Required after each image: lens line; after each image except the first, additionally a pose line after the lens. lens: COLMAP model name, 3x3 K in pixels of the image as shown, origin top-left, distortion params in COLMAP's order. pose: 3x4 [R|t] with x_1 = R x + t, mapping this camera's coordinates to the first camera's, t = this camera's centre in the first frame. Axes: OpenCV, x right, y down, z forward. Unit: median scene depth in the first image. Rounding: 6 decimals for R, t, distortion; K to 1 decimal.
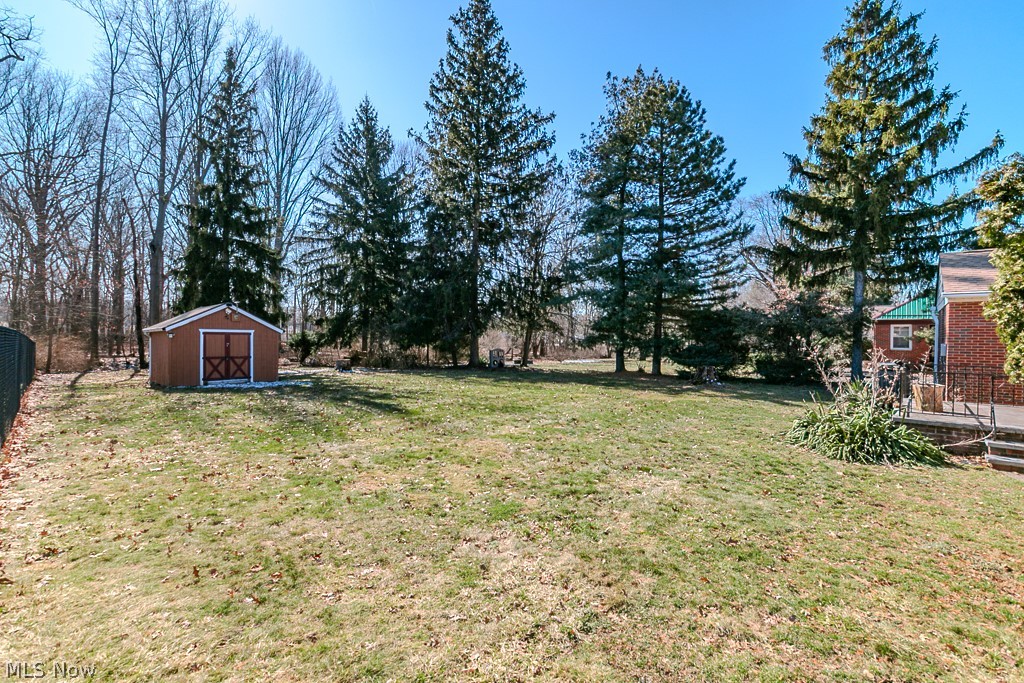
lens RADIAL K [[474.8, 0, 512.0], [0, 474.8, 341.5], [0, 0, 1]] dist [-0.001763, 0.000062]
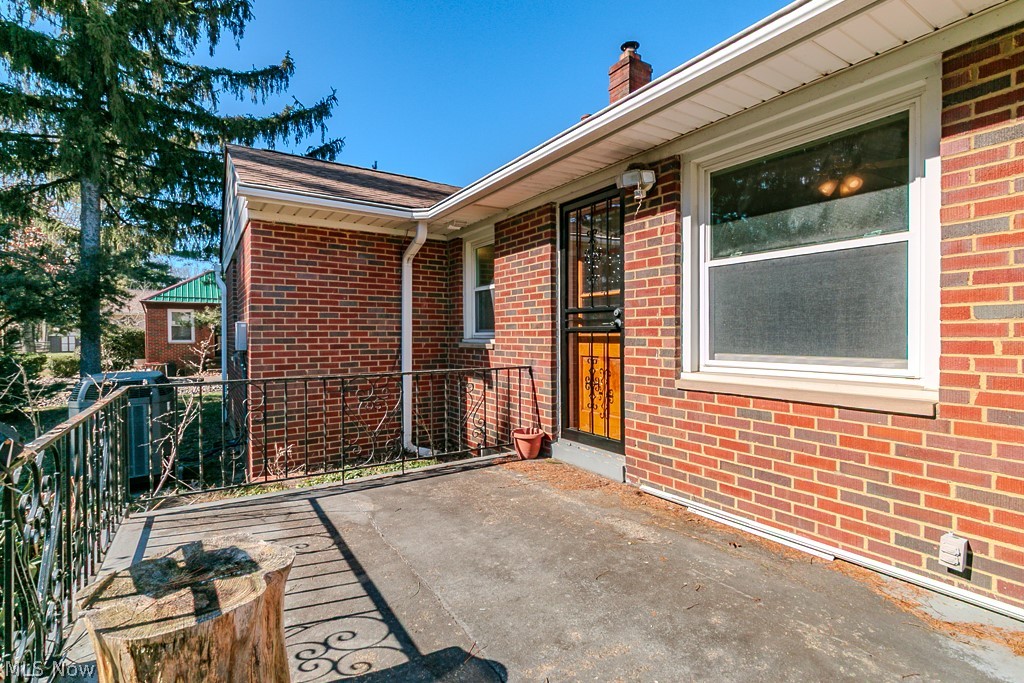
lens RADIAL K [[474.8, 0, 512.0], [0, 474.8, 341.5], [0, 0, 1]] dist [-0.001763, 0.000062]
pose [[0.287168, -0.021752, 0.957633, 0.384260], [0.013715, 0.999733, 0.018596, 0.013123], [-0.957782, 0.007794, 0.287389, 0.433160]]
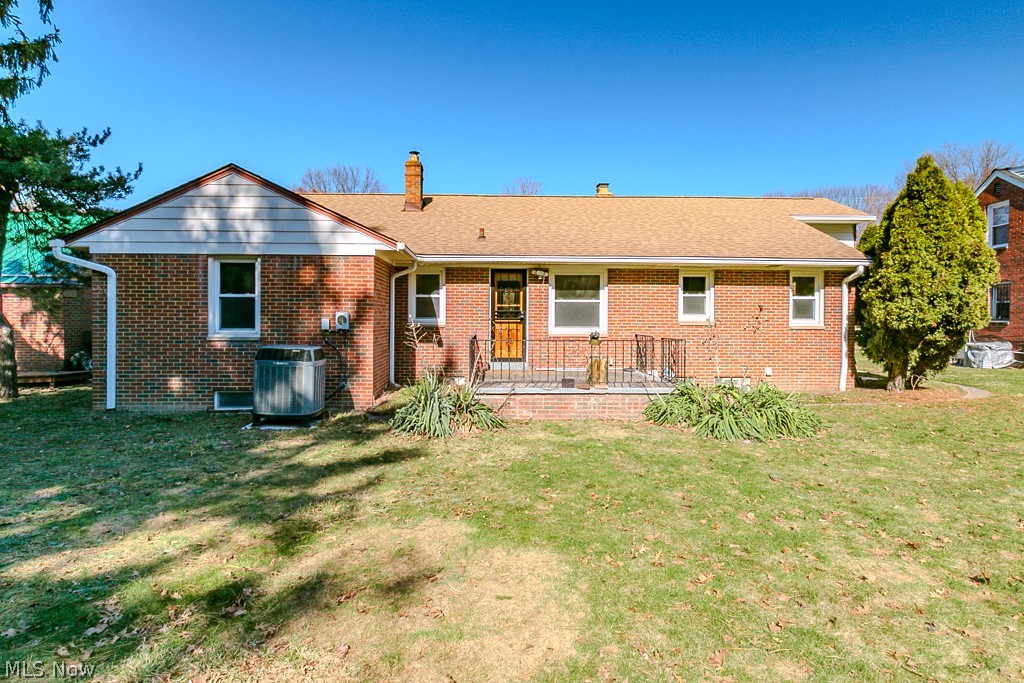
lens RADIAL K [[532.4, 0, 514.9], [0, 532.4, 323.0], [0, 0, 1]] dist [0.003774, 0.001045]
pose [[-0.677180, -0.013413, 0.735695, 0.110660], [-0.003062, 0.999877, 0.015411, 0.007062], [-0.735811, 0.008183, -0.677137, 0.903460]]
